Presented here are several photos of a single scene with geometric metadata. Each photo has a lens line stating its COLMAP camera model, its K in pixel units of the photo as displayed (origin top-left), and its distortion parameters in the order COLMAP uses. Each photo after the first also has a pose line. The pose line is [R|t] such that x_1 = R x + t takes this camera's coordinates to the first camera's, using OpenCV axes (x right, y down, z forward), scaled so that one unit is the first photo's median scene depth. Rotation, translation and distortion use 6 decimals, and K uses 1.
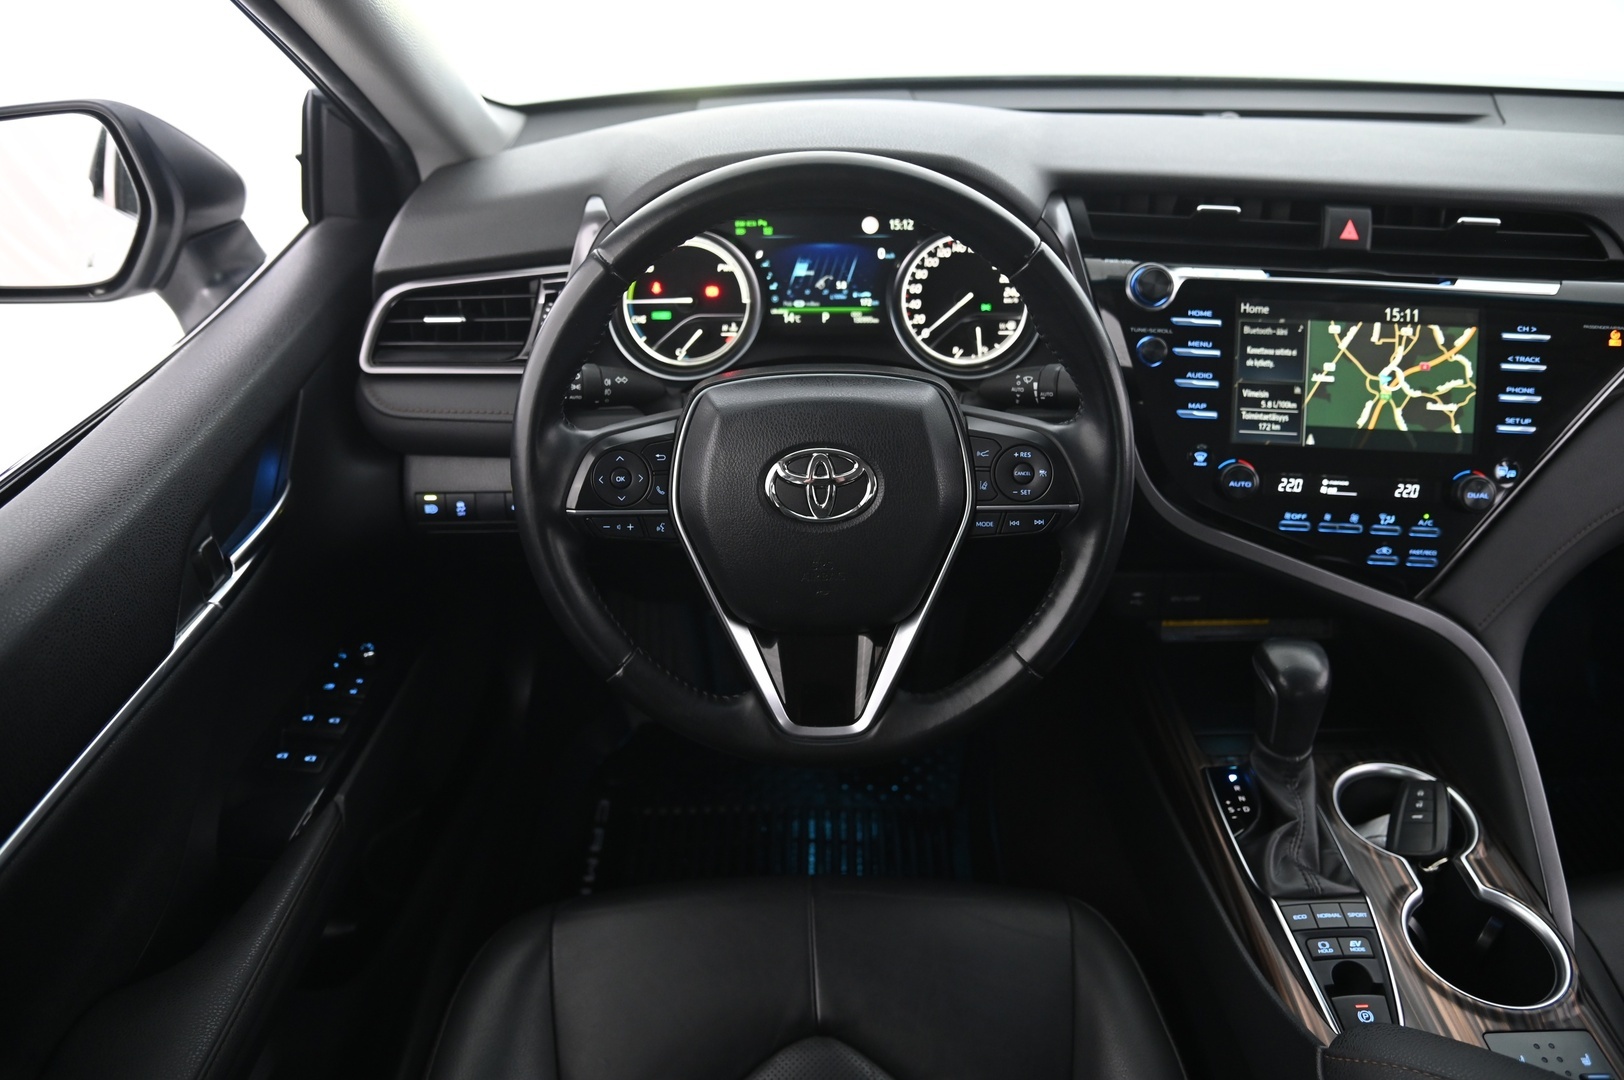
lens RADIAL K [[1079.0, 0, 800.7], [0, 1079.0, 544.8], [0, 0, 1]] dist [-0.114764, 0.044015]
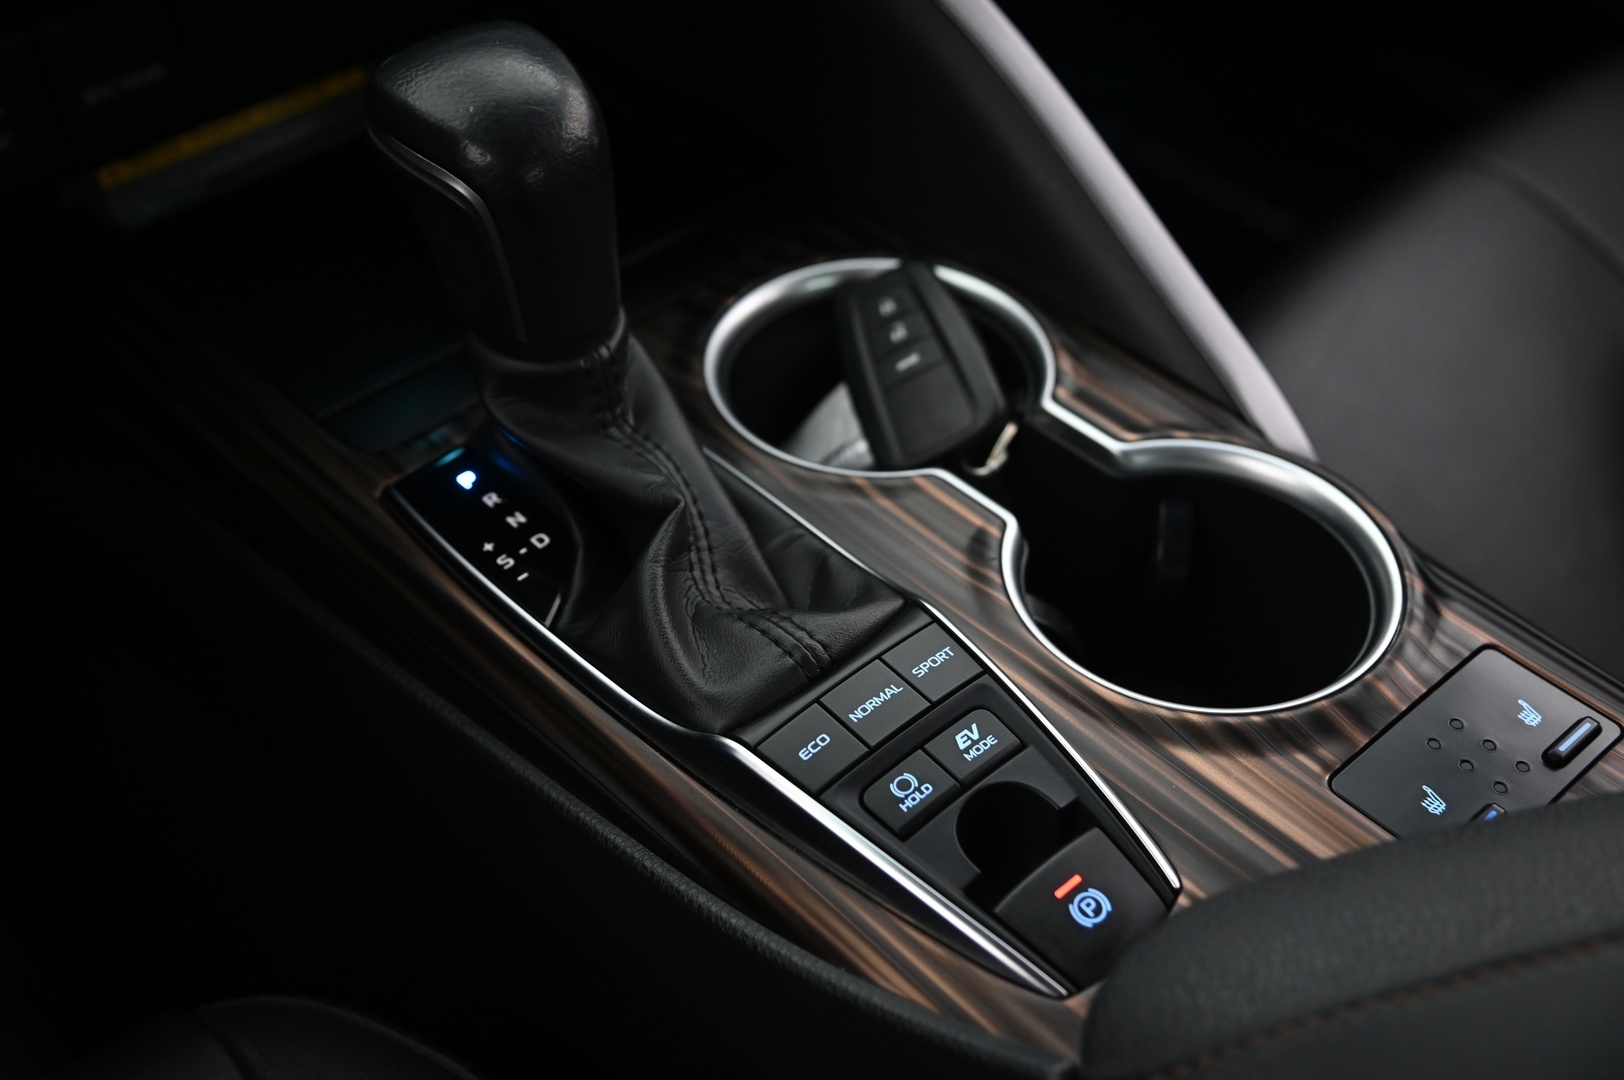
lens RADIAL K [[2032.1, 0, 813.2], [0, 2032.1, 475.4], [0, 0, 1]] dist [0.076037, -0.046710]
pose [[0.726155, -0.441816, 0.526781, 0.134479], [0.351490, 0.897057, 0.267849, 0.077540], [-0.590892, -0.009341, 0.806696, 0.380920]]
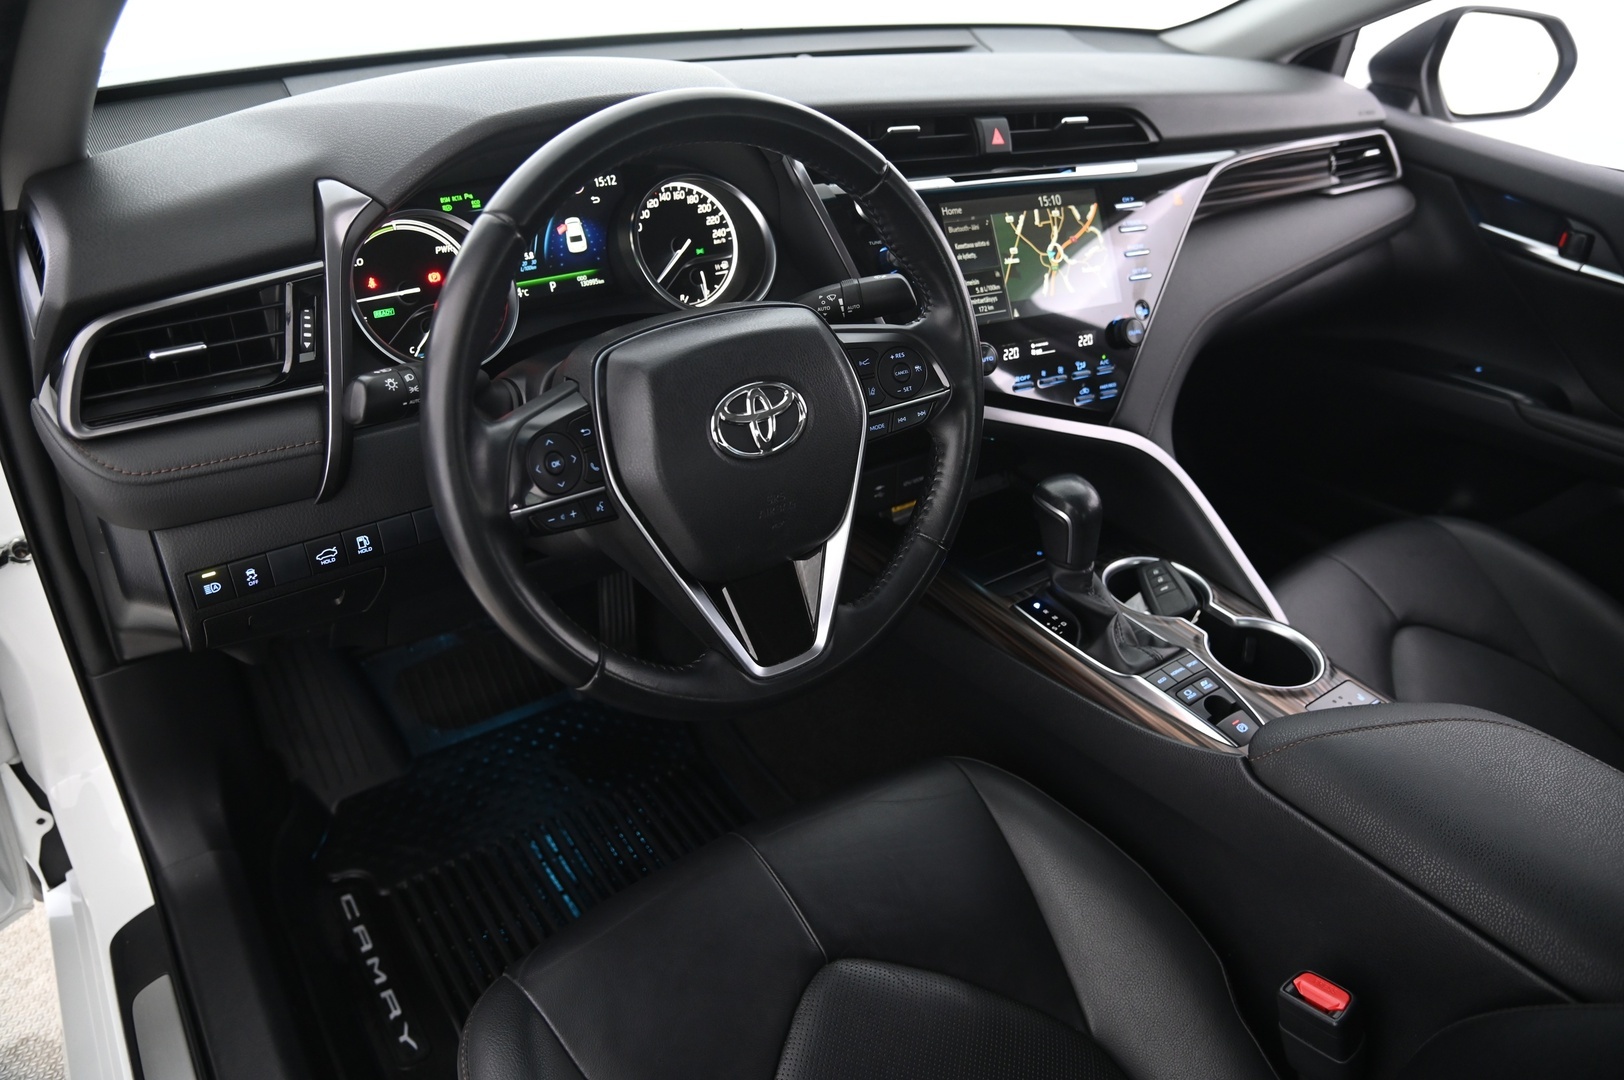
lens RADIAL K [[1079.0, 0, 800.7], [0, 1079.0, 544.8], [0, 0, 1]] dist [-0.114764, 0.044015]
pose [[0.818579, -0.269773, 0.507101, -0.401218], [0.264686, 0.960686, 0.083813, -0.014229], [-0.509775, 0.065615, 0.857802, 0.106041]]
